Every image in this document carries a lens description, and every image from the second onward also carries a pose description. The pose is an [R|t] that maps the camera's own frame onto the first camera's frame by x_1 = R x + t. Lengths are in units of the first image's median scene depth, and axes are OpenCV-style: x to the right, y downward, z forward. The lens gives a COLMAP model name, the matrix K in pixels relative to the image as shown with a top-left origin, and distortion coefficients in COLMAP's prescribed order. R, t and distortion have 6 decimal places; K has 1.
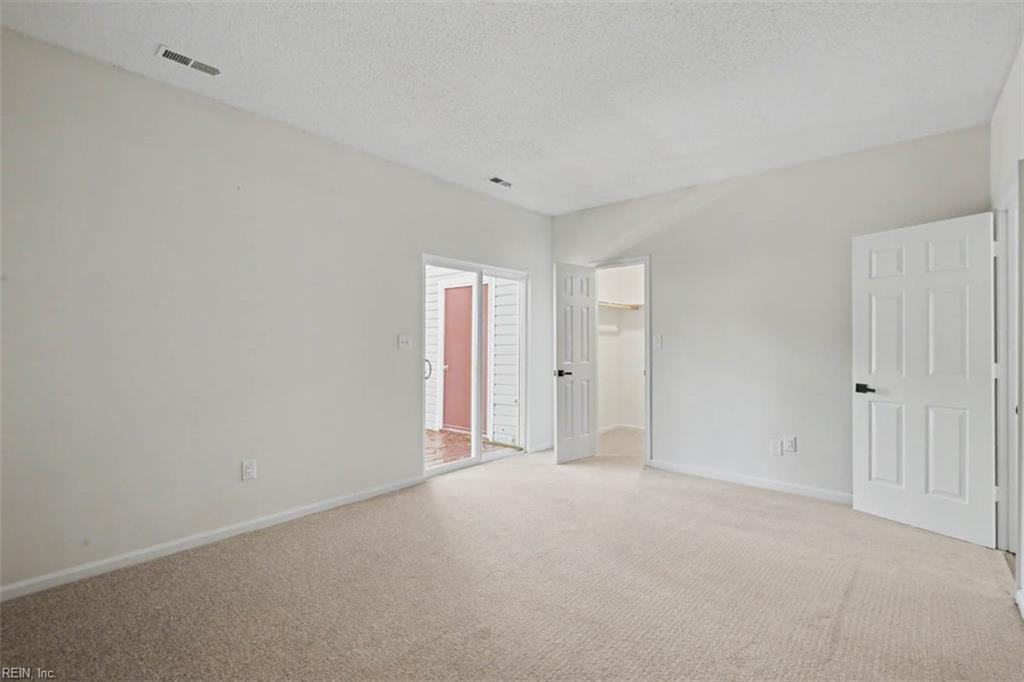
lens RADIAL K [[474.8, 0, 518.1], [0, 474.8, 341.0], [0, 0, 1]] dist [-0.001568, -0.000003]
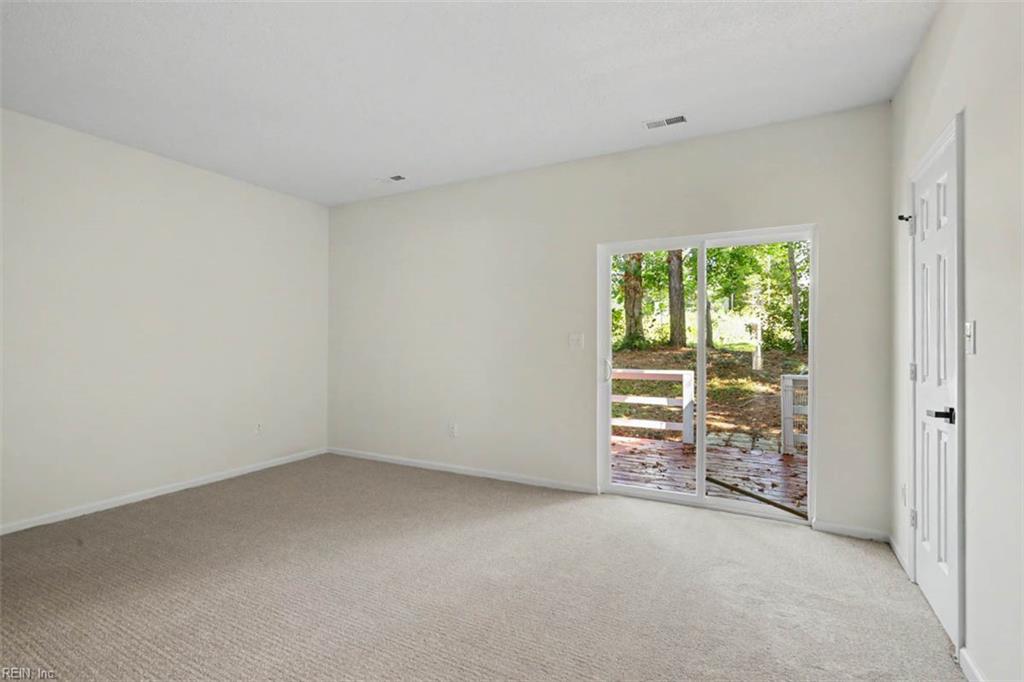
lens RADIAL K [[474.8, 0, 518.1], [0, 474.8, 341.0], [0, 0, 1]] dist [-0.001568, -0.000003]
pose [[0.226914, -0.006318, -0.973894, 0.575650], [-0.000784, 0.999977, -0.006670, 0.008970], [0.973915, 0.002277, 0.226903, 0.571153]]
